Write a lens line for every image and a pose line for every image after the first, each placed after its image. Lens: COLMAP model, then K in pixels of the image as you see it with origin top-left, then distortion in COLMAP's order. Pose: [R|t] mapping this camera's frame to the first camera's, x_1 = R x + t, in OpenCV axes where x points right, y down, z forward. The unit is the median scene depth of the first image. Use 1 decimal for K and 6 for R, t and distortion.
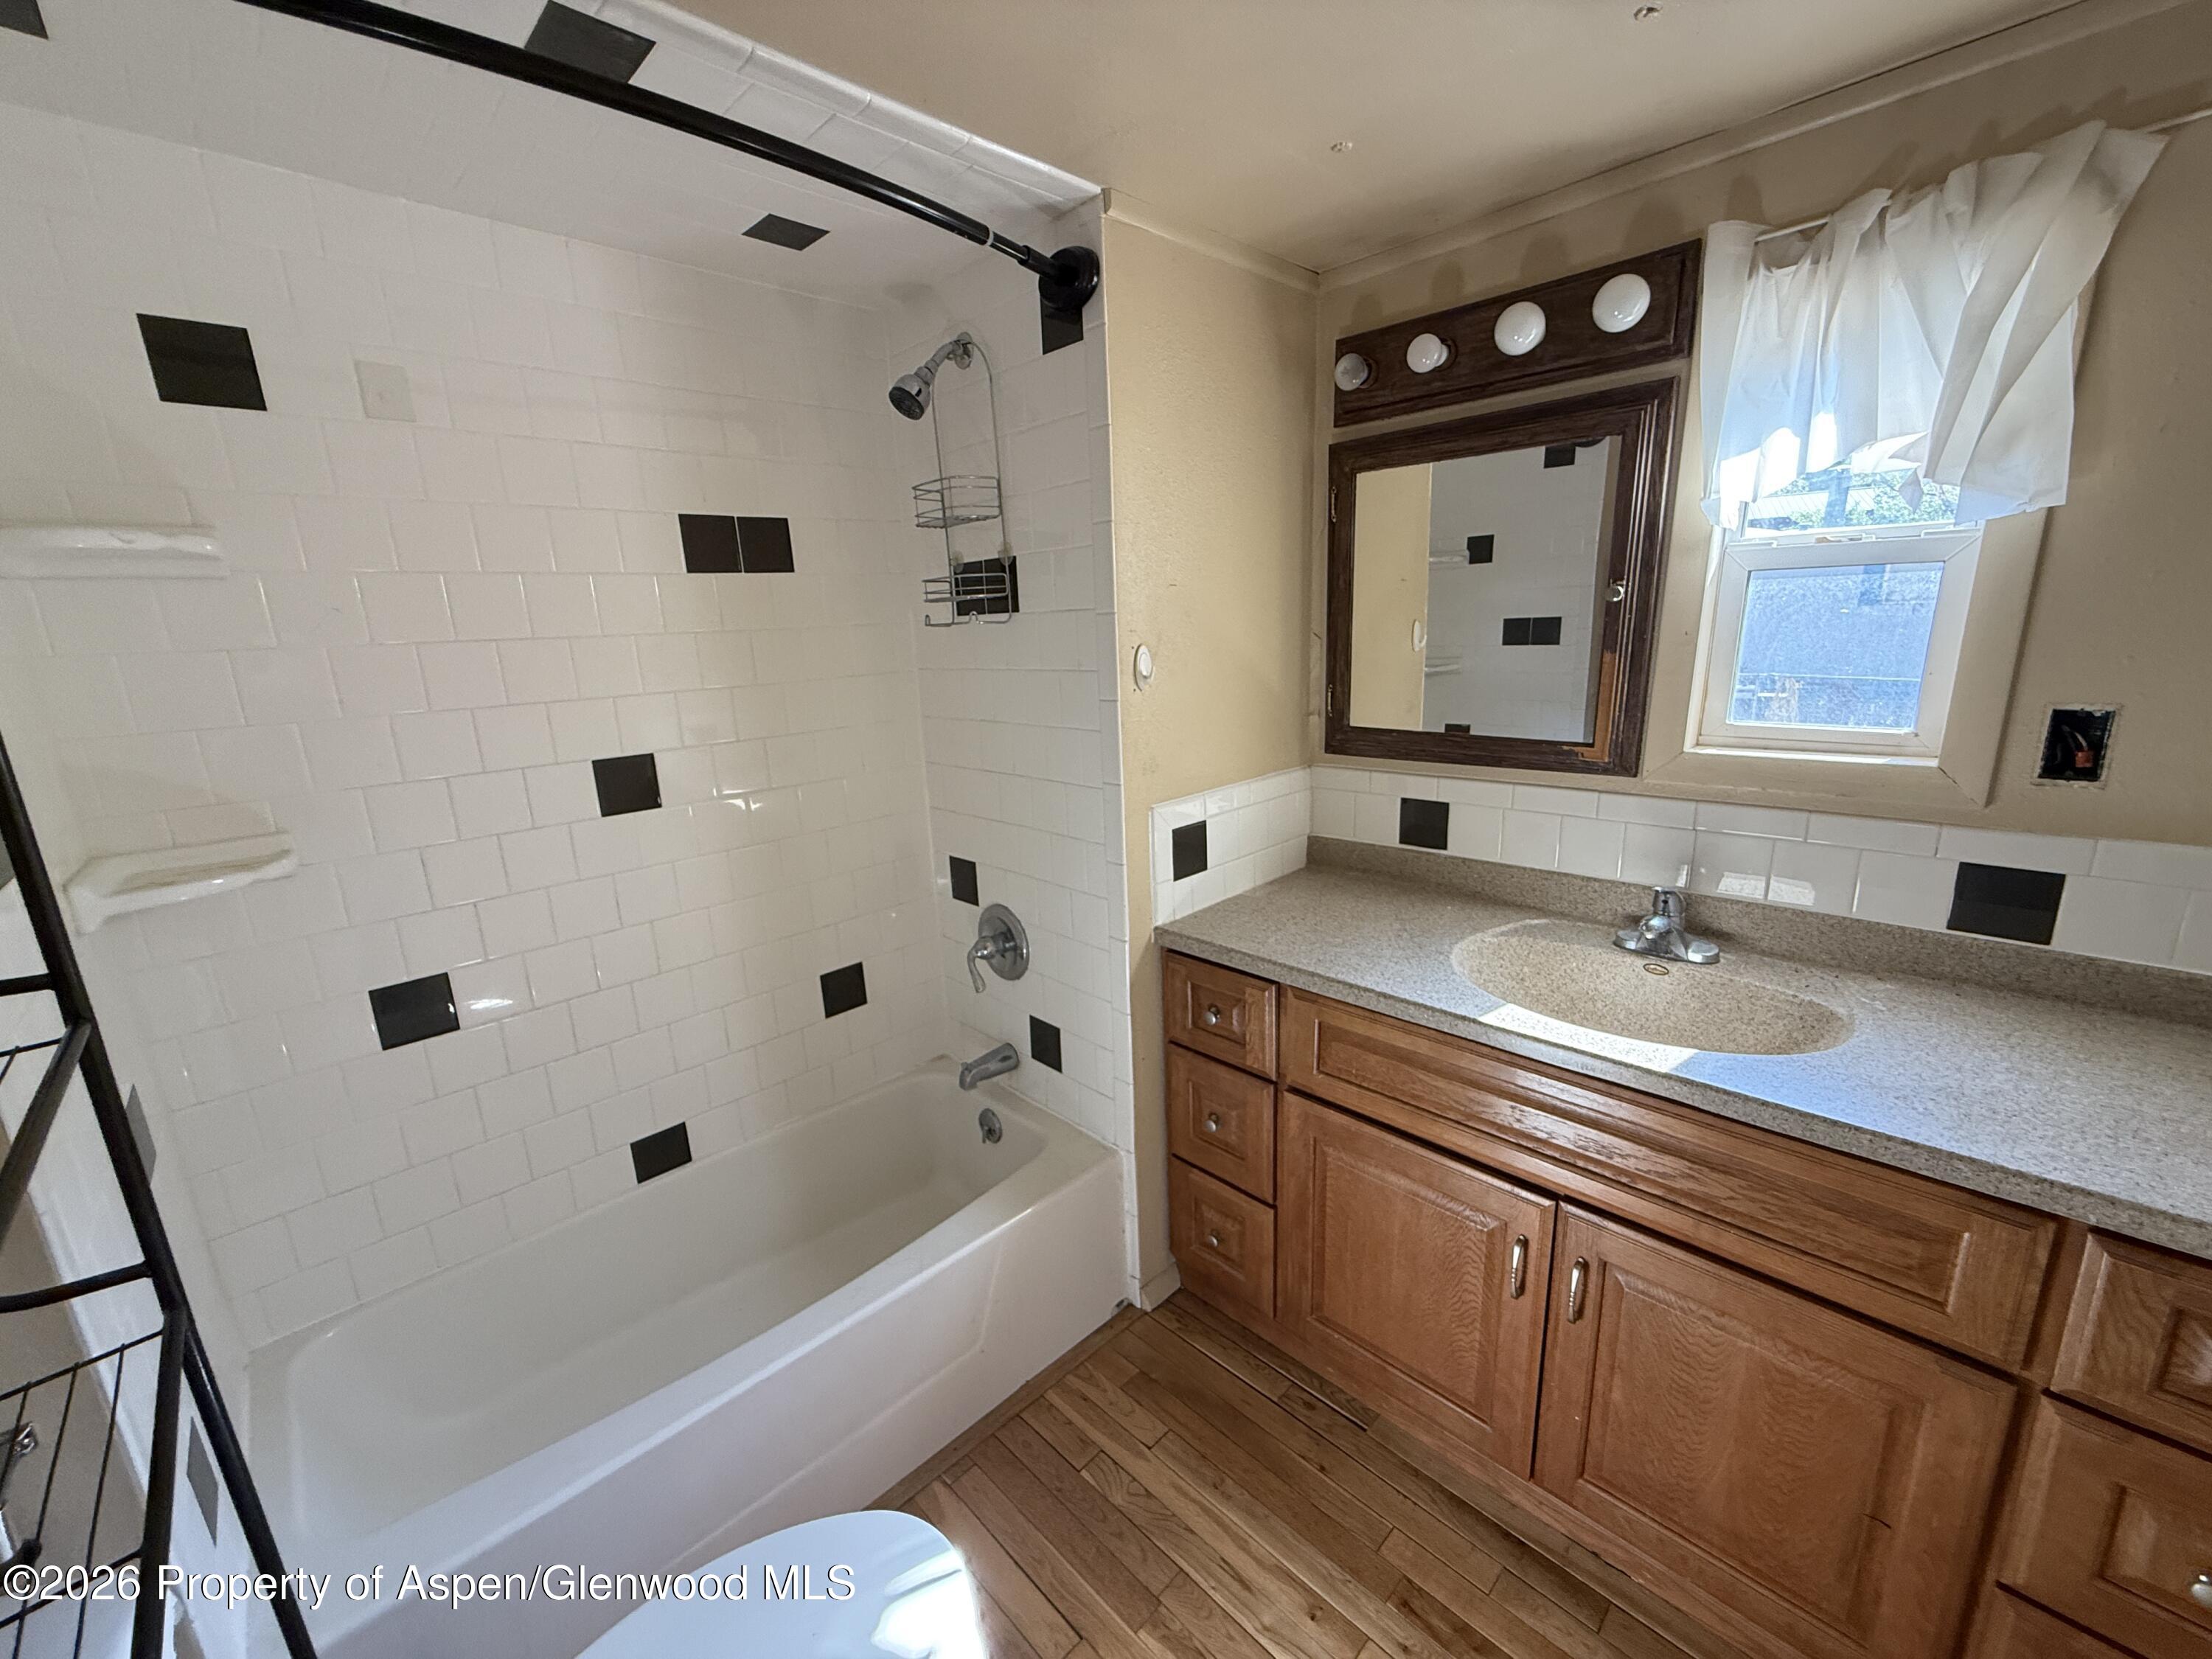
lens RADIAL K [[885.6, 0, 1096.3], [0, 885.6, 836.0], [0, 0, 1]] dist [0.001609, -0.000226]
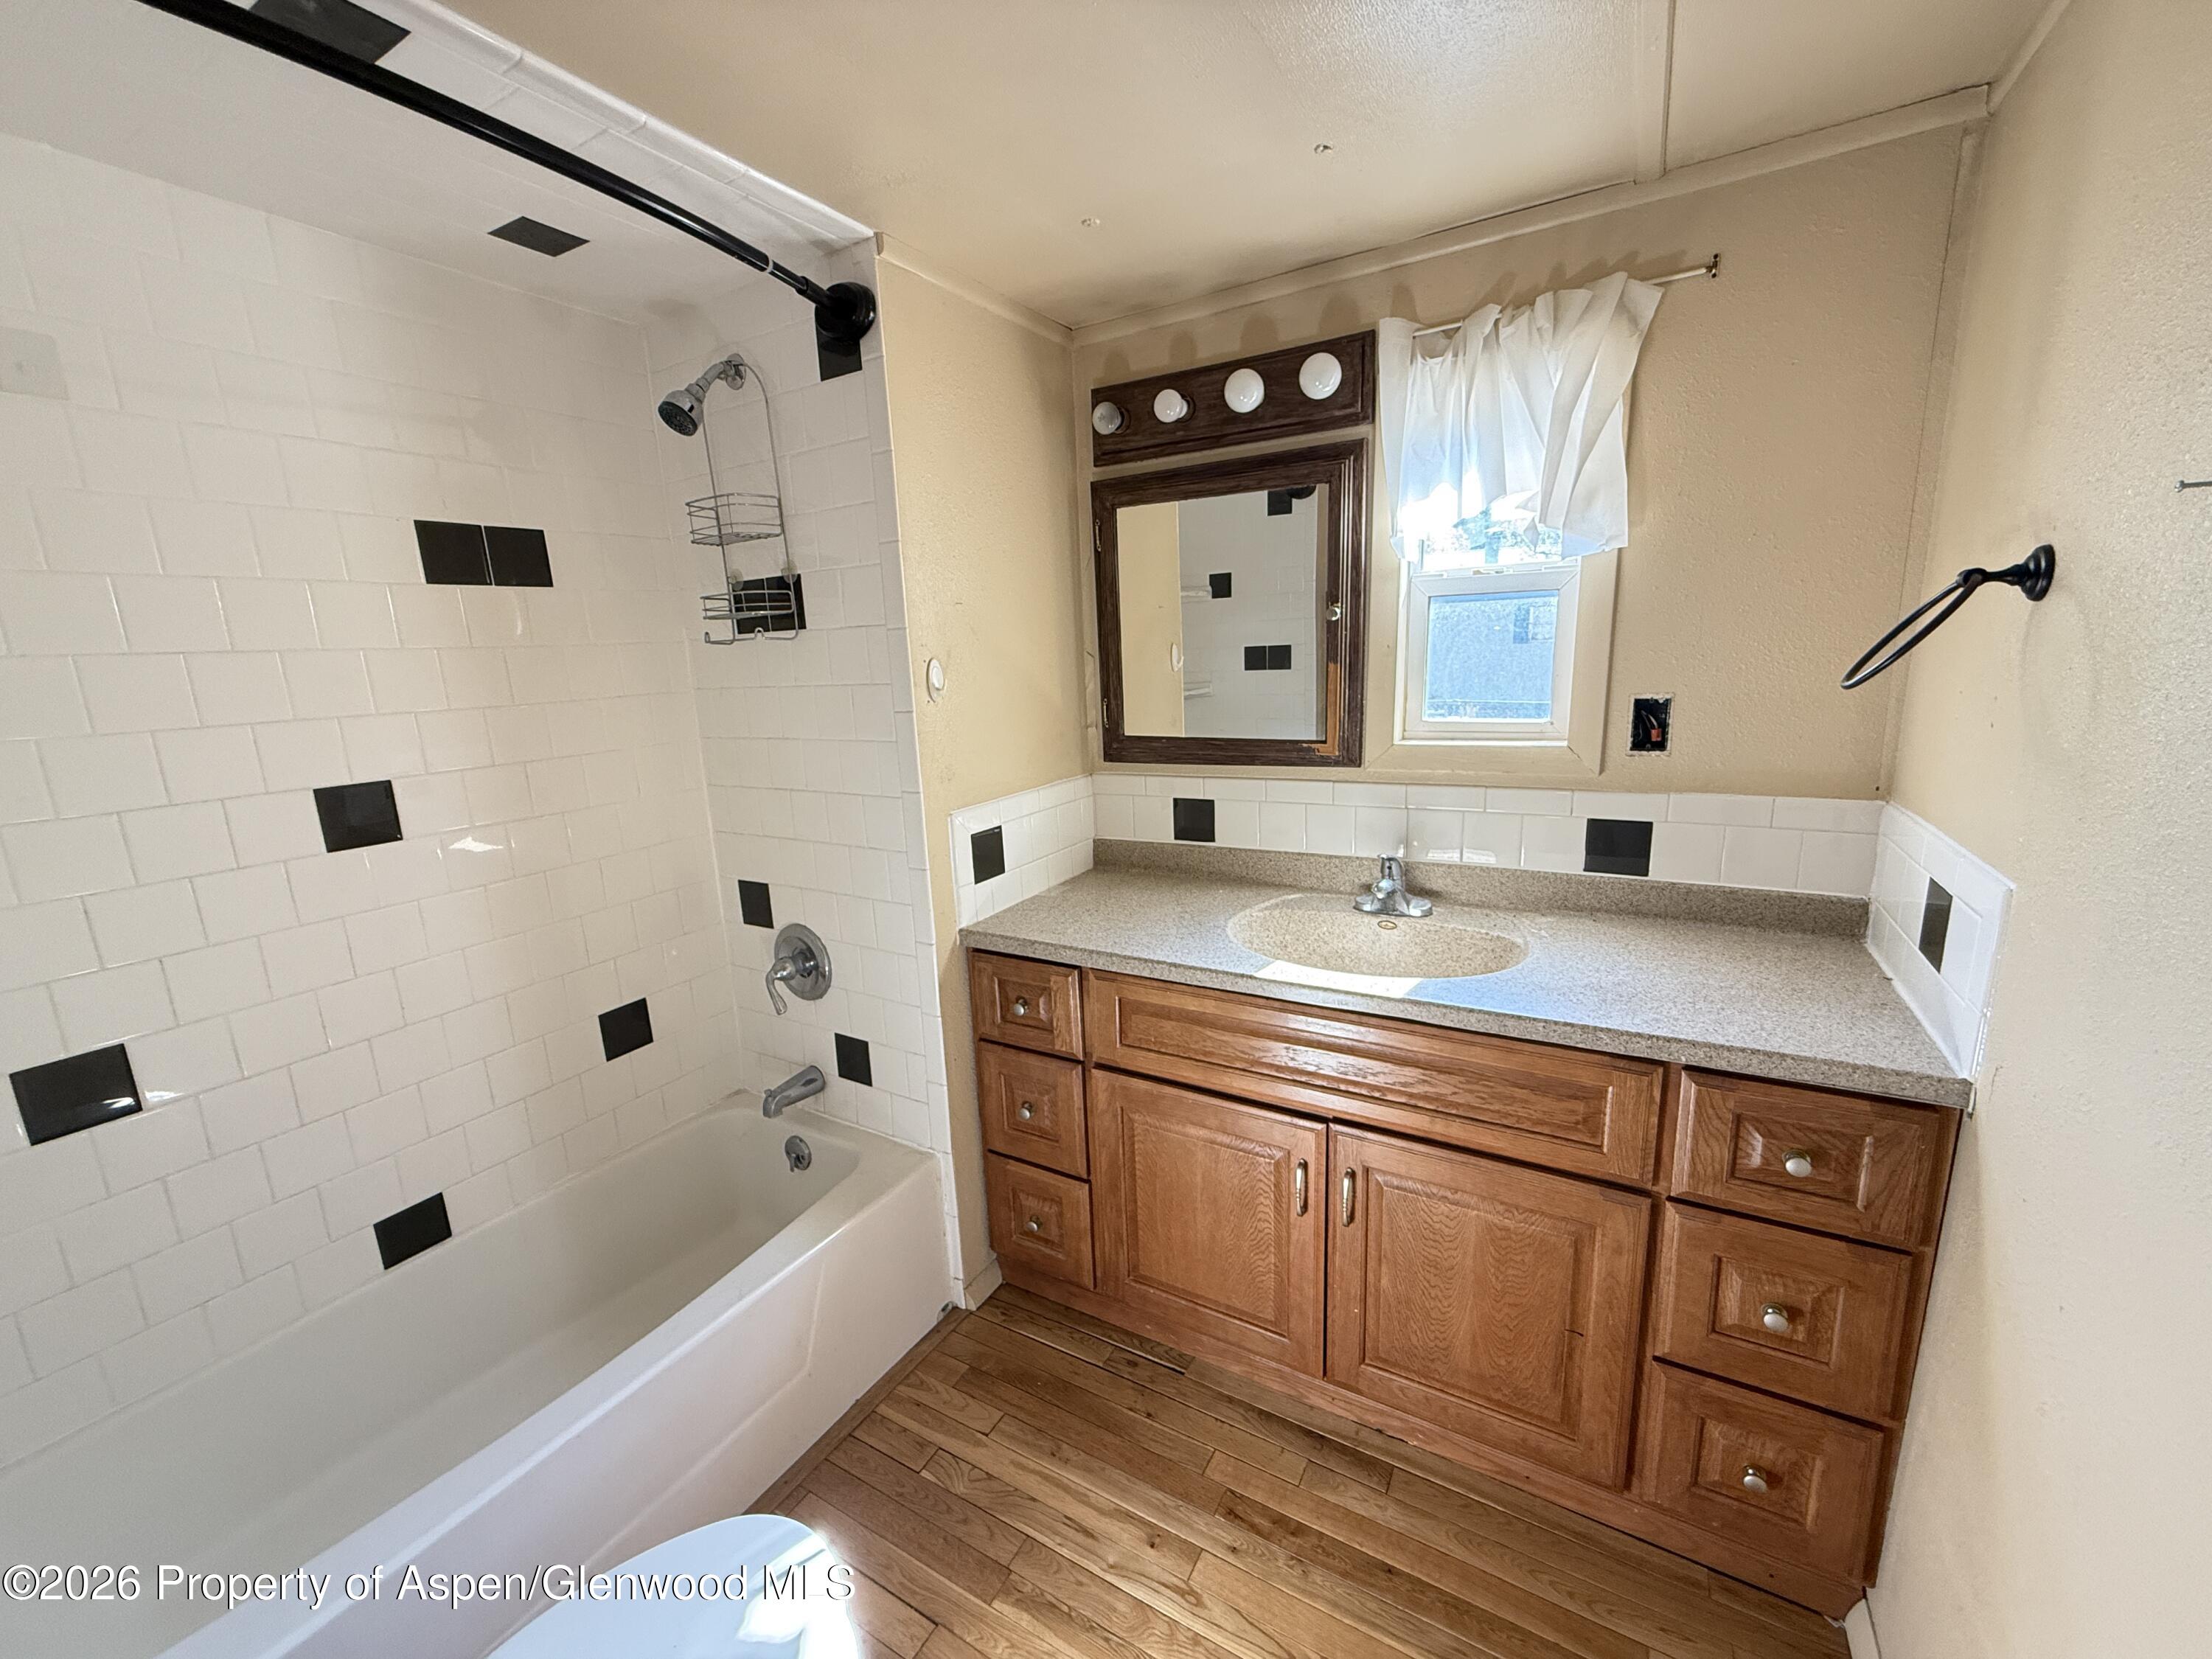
lens RADIAL K [[885.6, 0, 1098.2], [0, 885.6, 835.6], [0, 0, 1]] dist [0.001609, -0.000226]
pose [[0.965290, -0.053758, 0.255588, -0.044516], [0.064501, 0.997344, -0.033831, 0.047475], [-0.253090, 0.049142, 0.966194, -0.063056]]
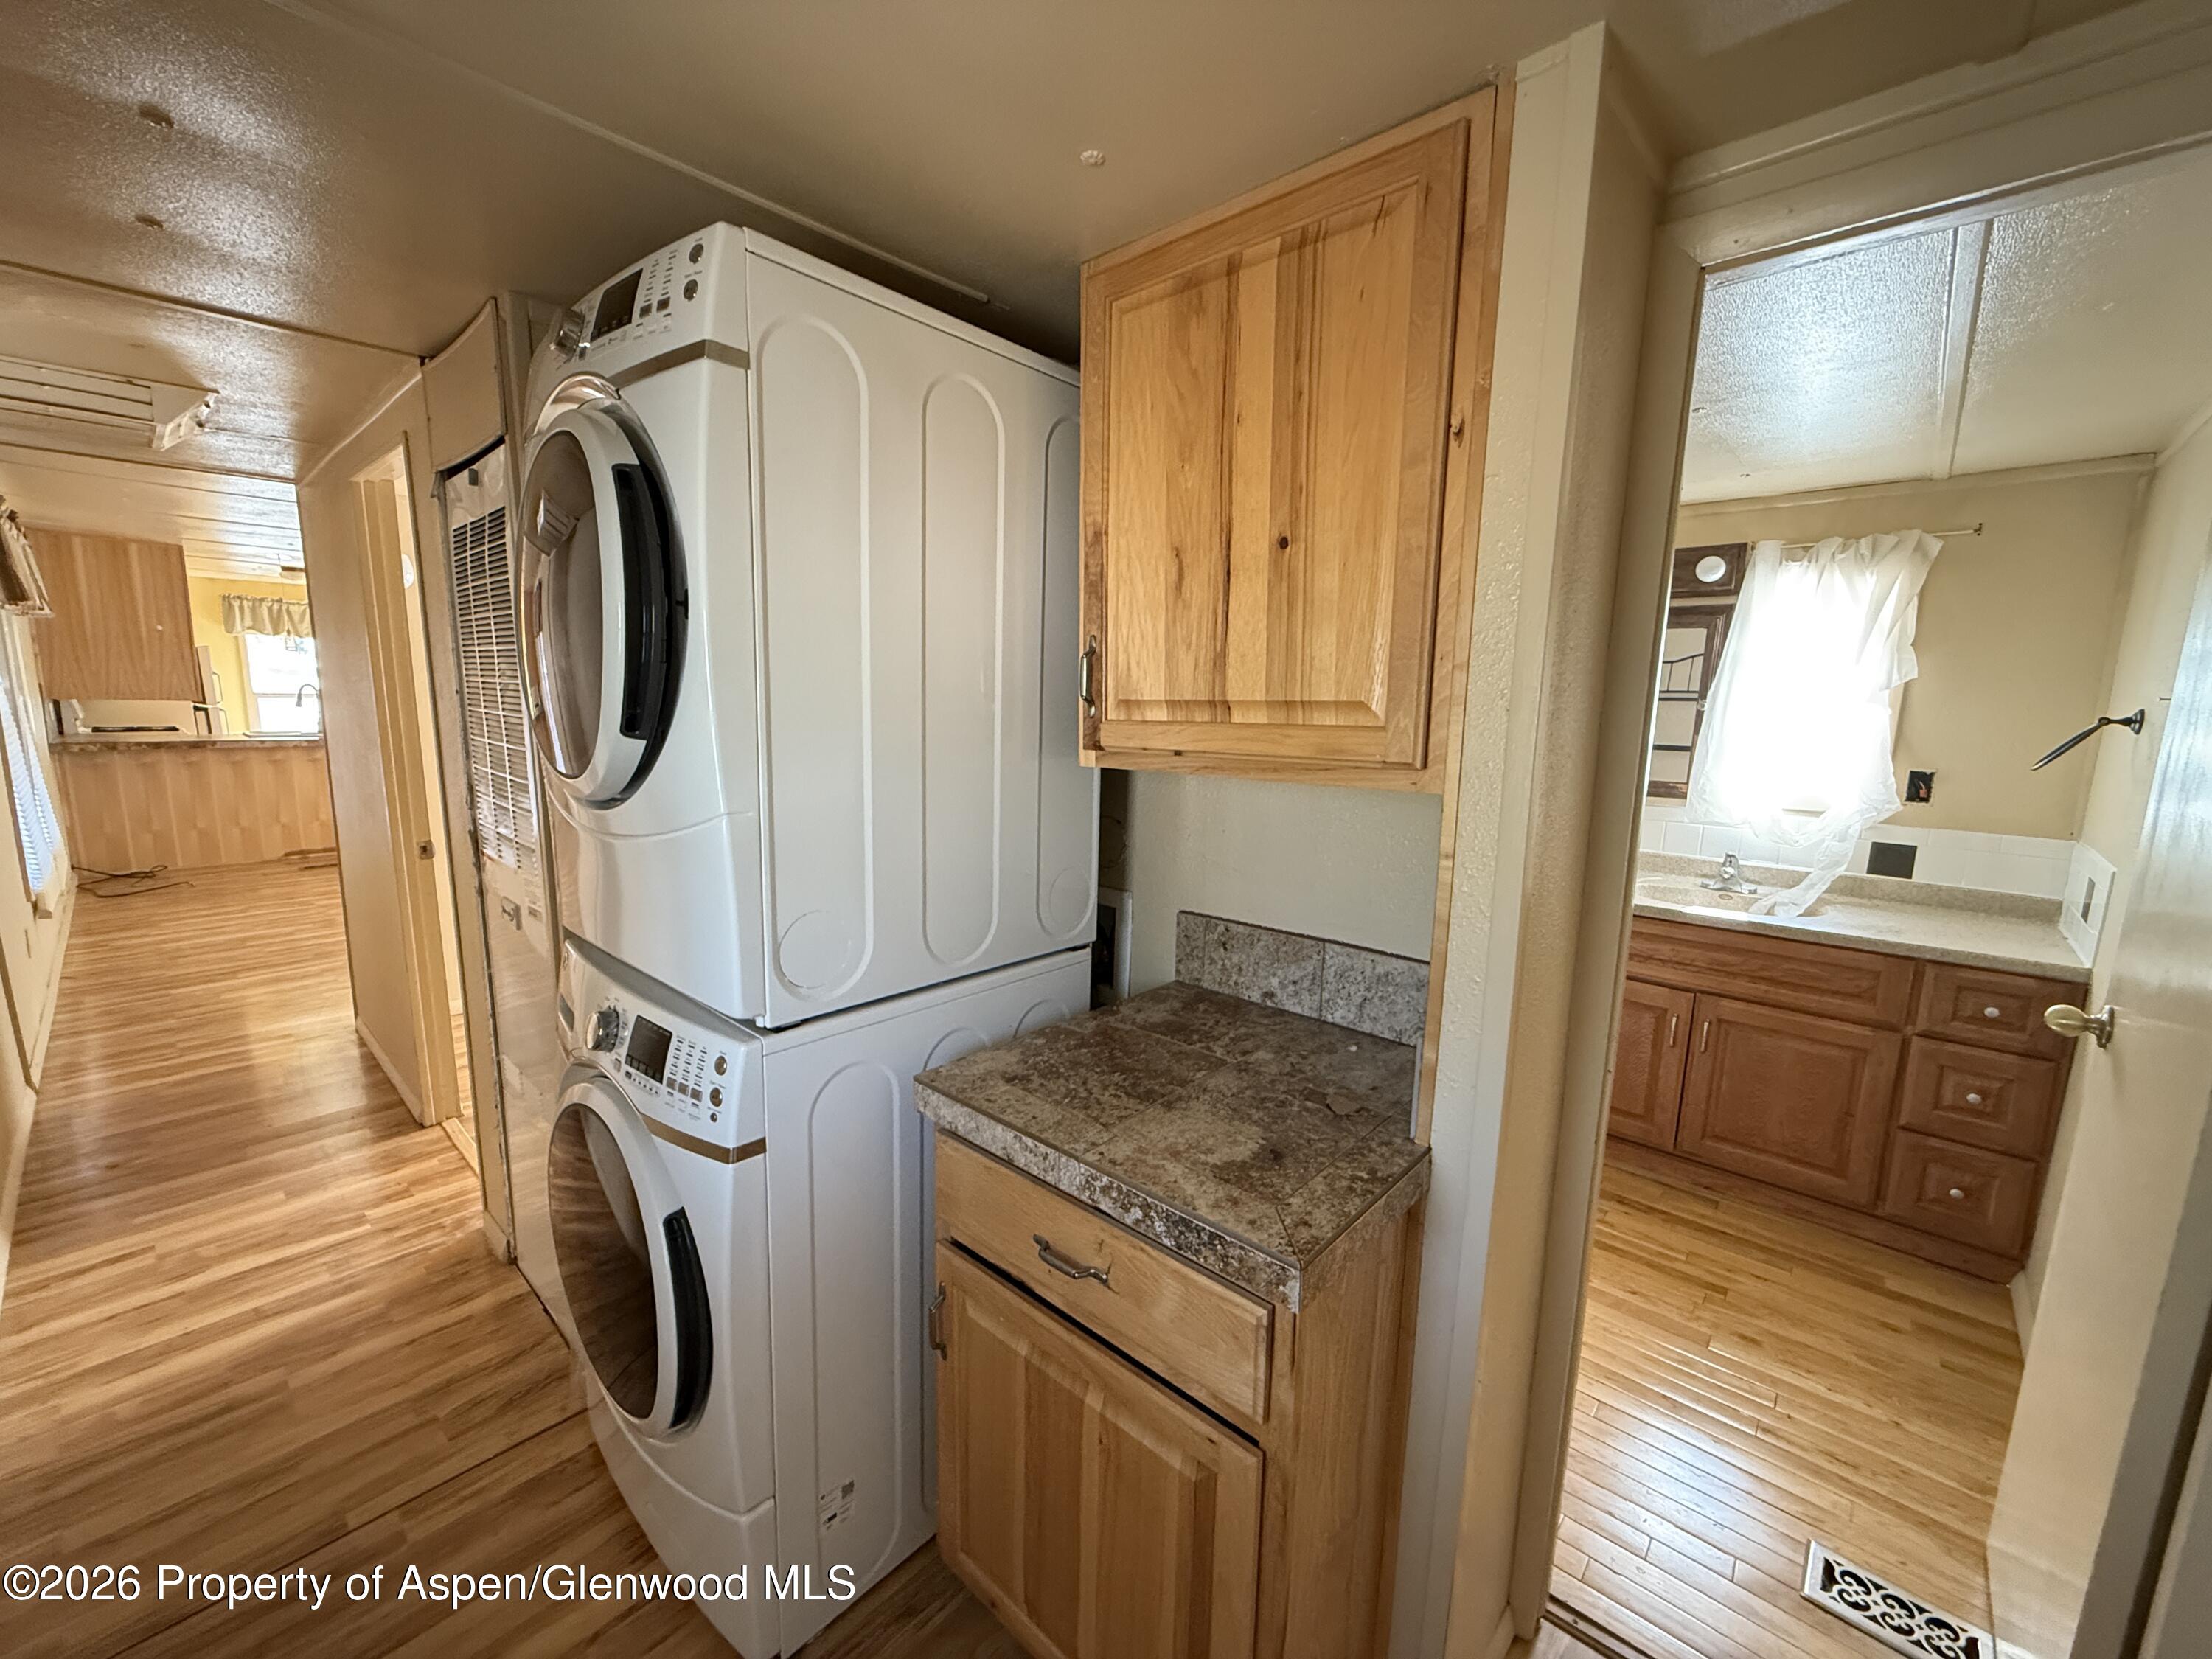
lens RADIAL K [[885.6, 0, 1099.1], [0, 885.6, 837.3], [0, 0, 1]] dist [0.001609, -0.000226]
pose [[0.996215, 0.047341, 0.072899, -0.928513], [-0.041689, 0.996144, -0.077199, 0.236679], [-0.076273, 0.073868, 0.994347, -0.879865]]
